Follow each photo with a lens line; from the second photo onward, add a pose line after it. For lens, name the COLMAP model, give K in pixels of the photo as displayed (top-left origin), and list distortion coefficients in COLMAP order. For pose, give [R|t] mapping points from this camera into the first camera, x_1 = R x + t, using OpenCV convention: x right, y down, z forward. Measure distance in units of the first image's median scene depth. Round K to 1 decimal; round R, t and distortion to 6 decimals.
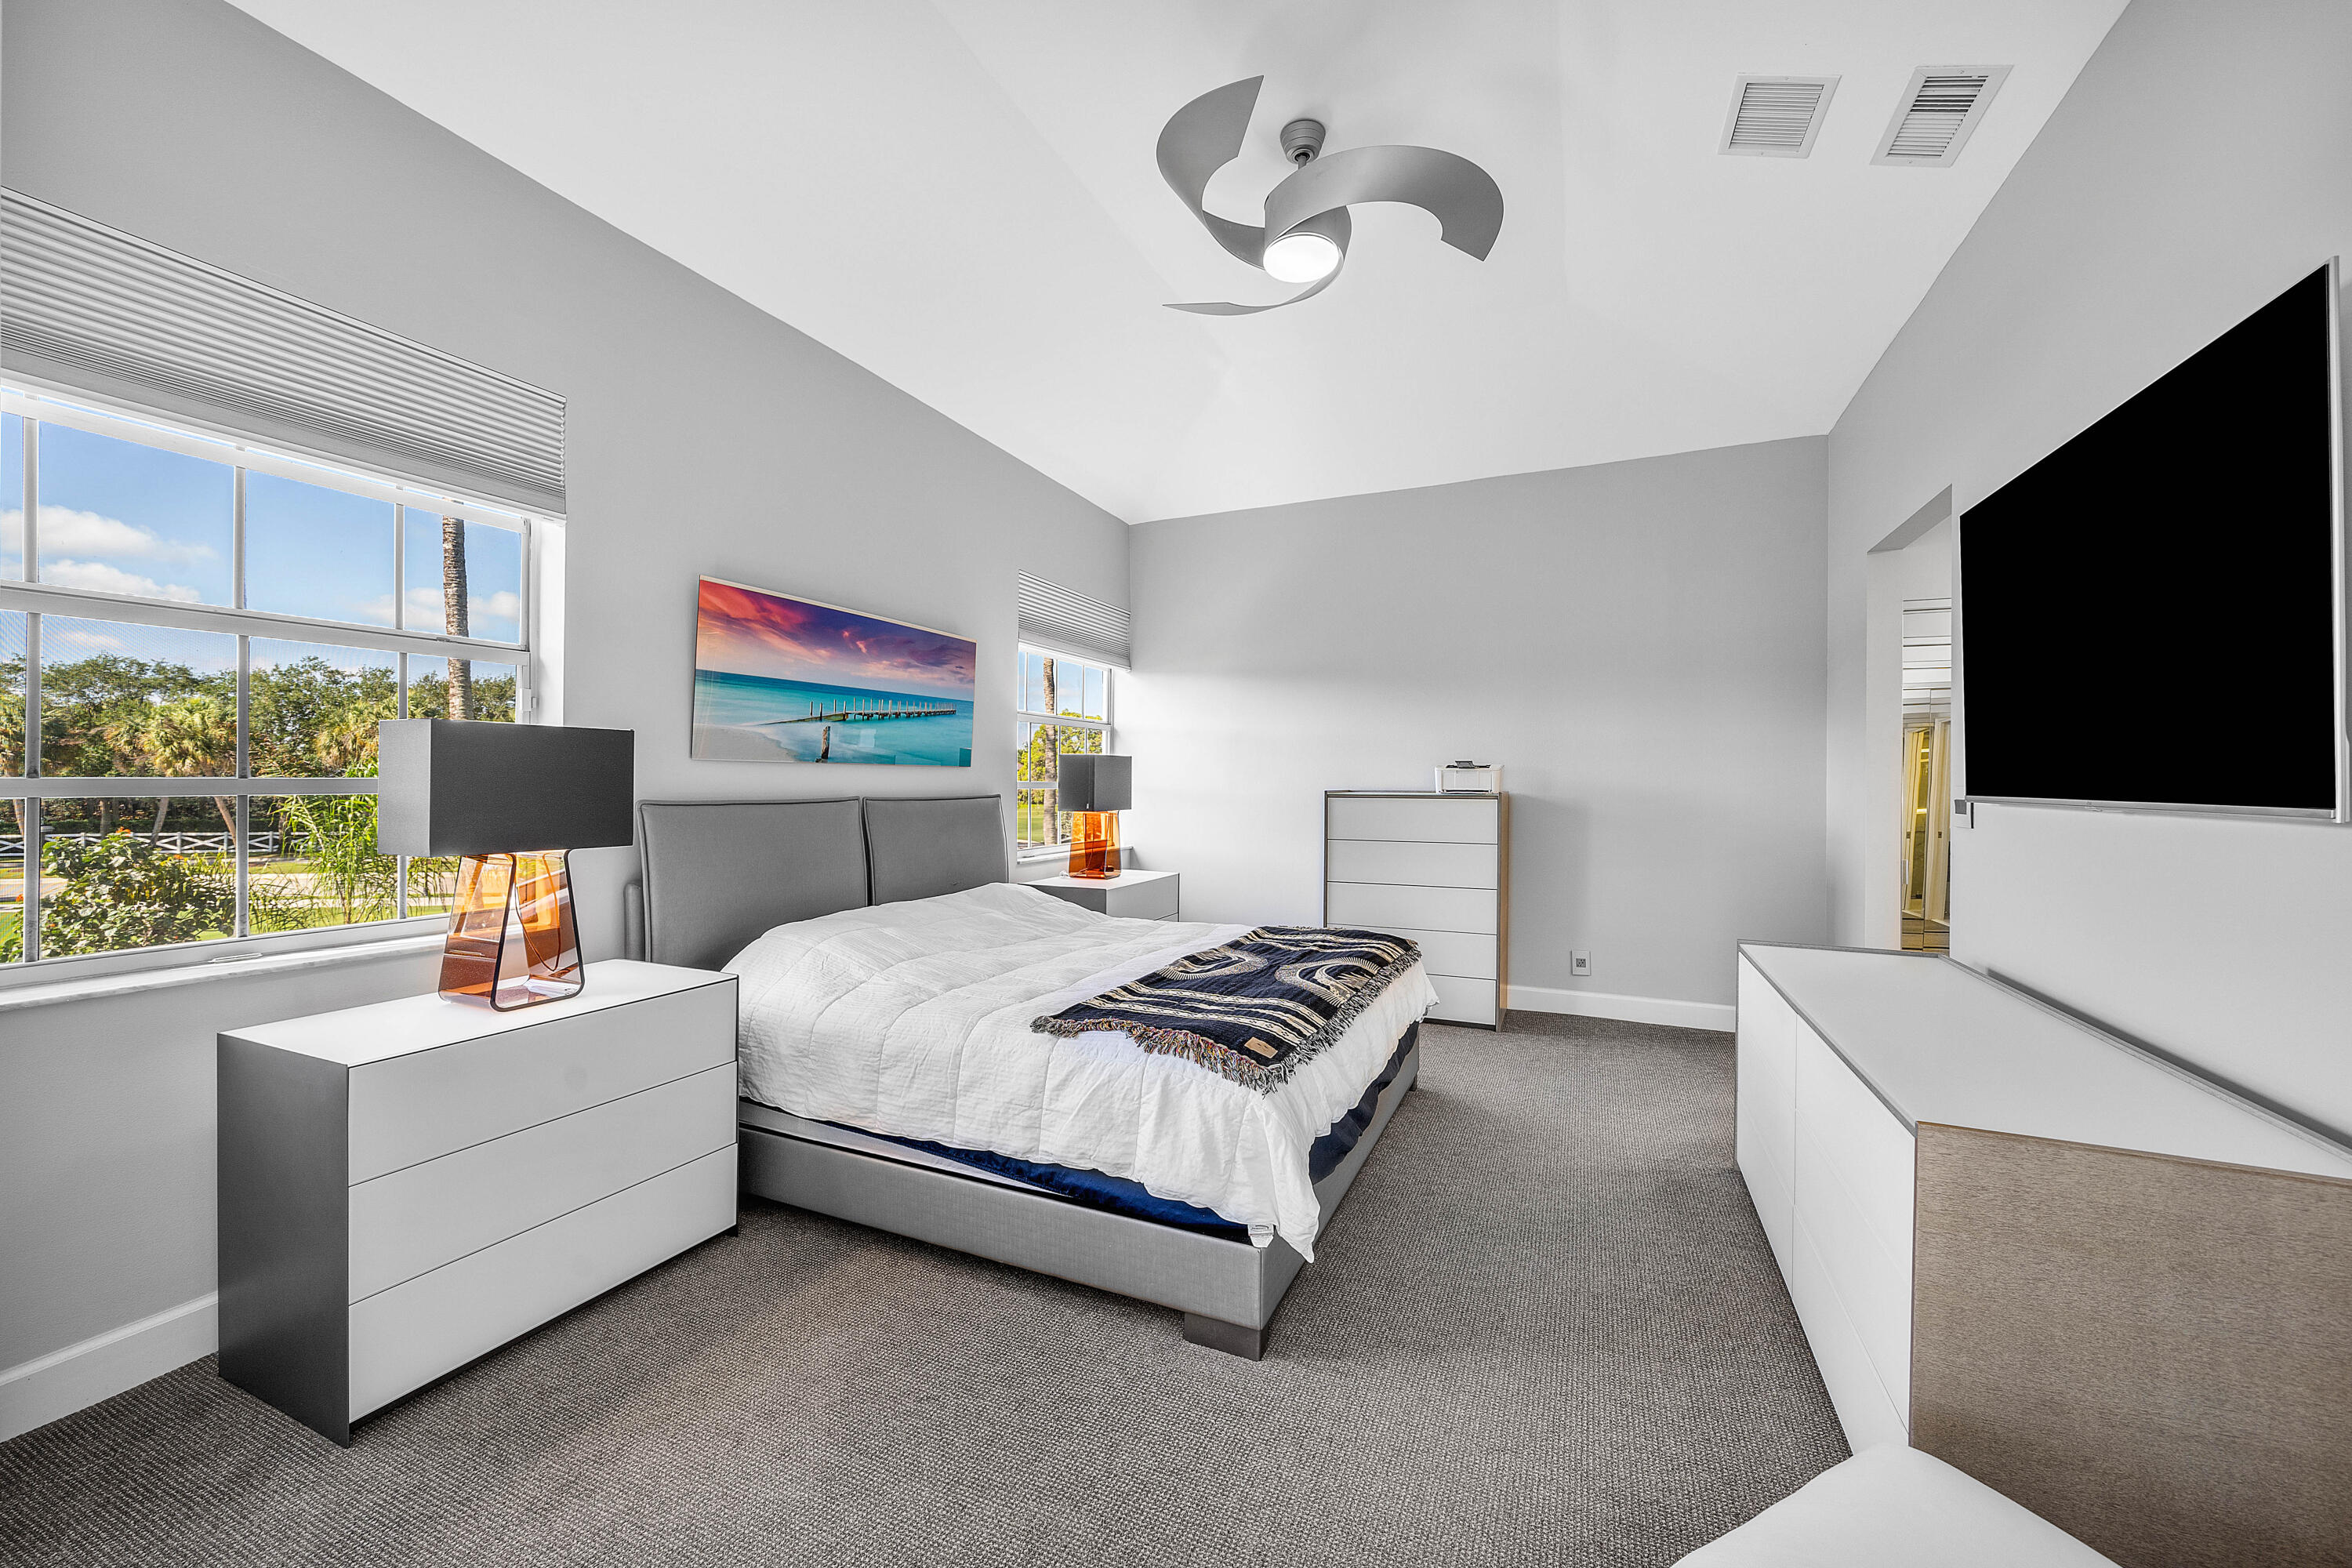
lens RADIAL K [[921.6, 0, 1165.8], [0, 921.6, 779.9], [0, 0, 1]] dist [0.002151, -0.000490]
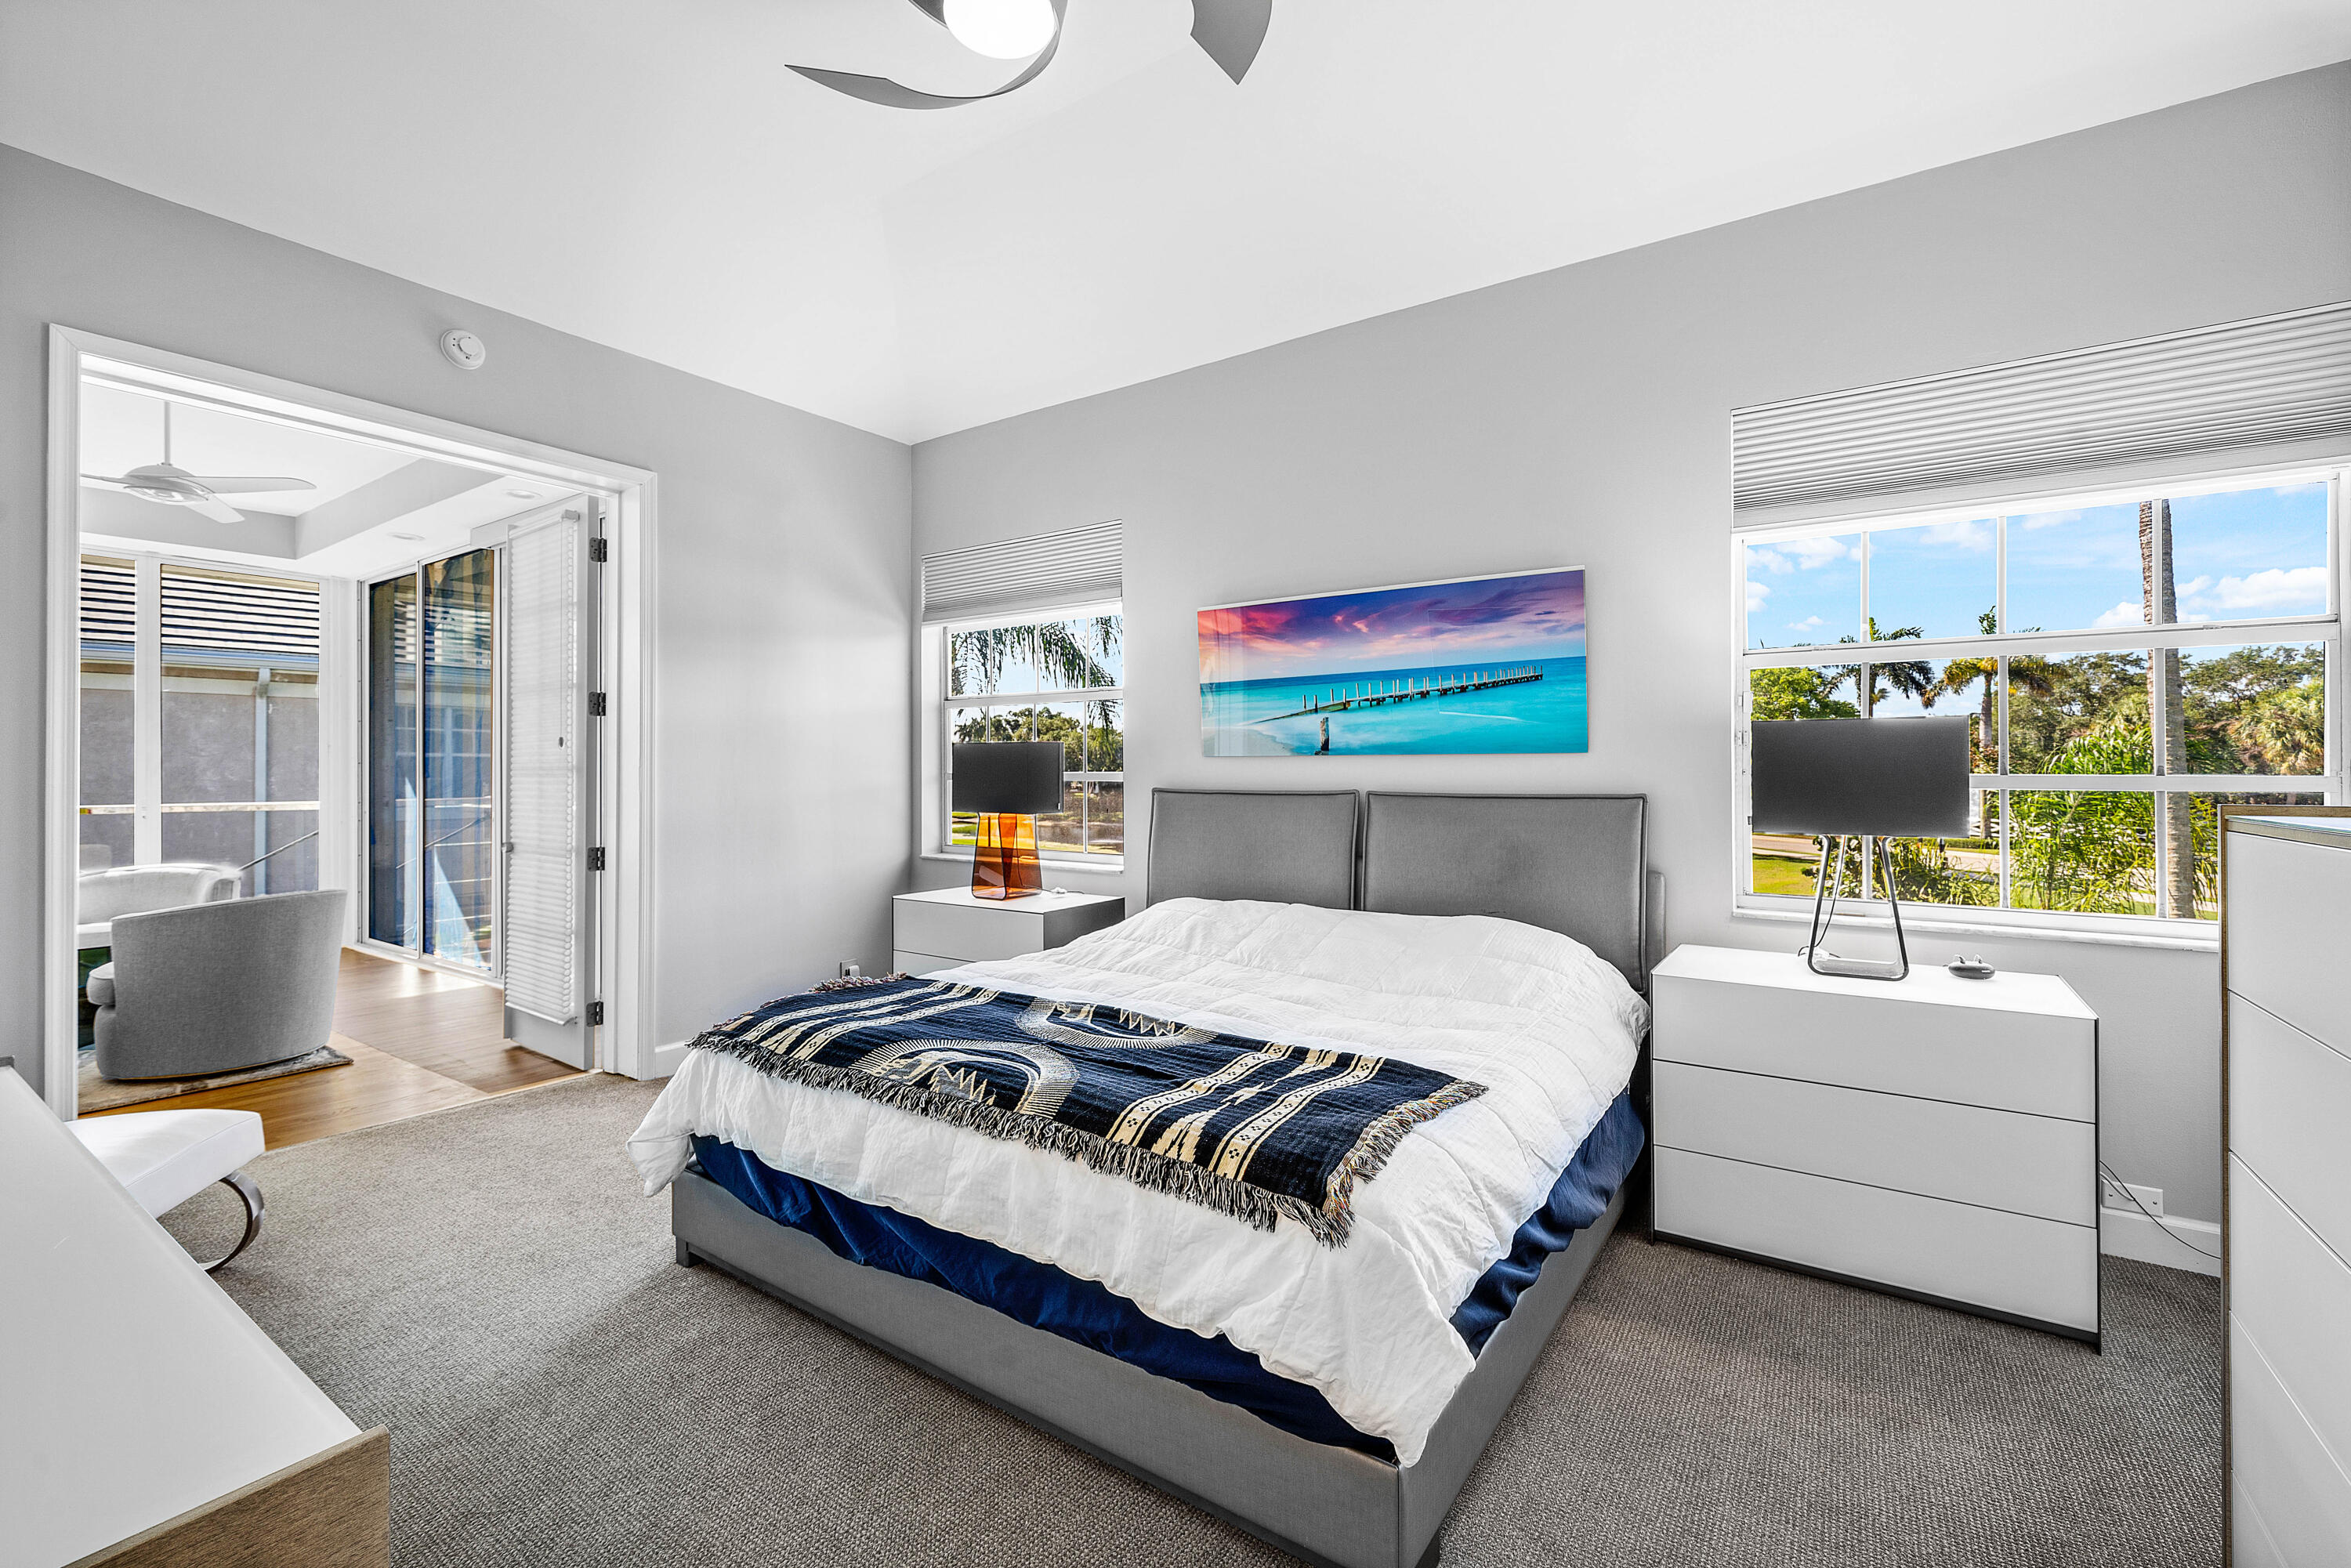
lens RADIAL K [[967.8, 0, 1151.7], [0, 967.8, 773.1], [0, 0, 1]] dist [-0.002124, -0.000171]
pose [[-0.175518, -0.003671, -0.984469, 0.611949], [0.000821, 0.999992, -0.003875, 0.004436], [0.984476, -0.001488, -0.175513, 0.903956]]
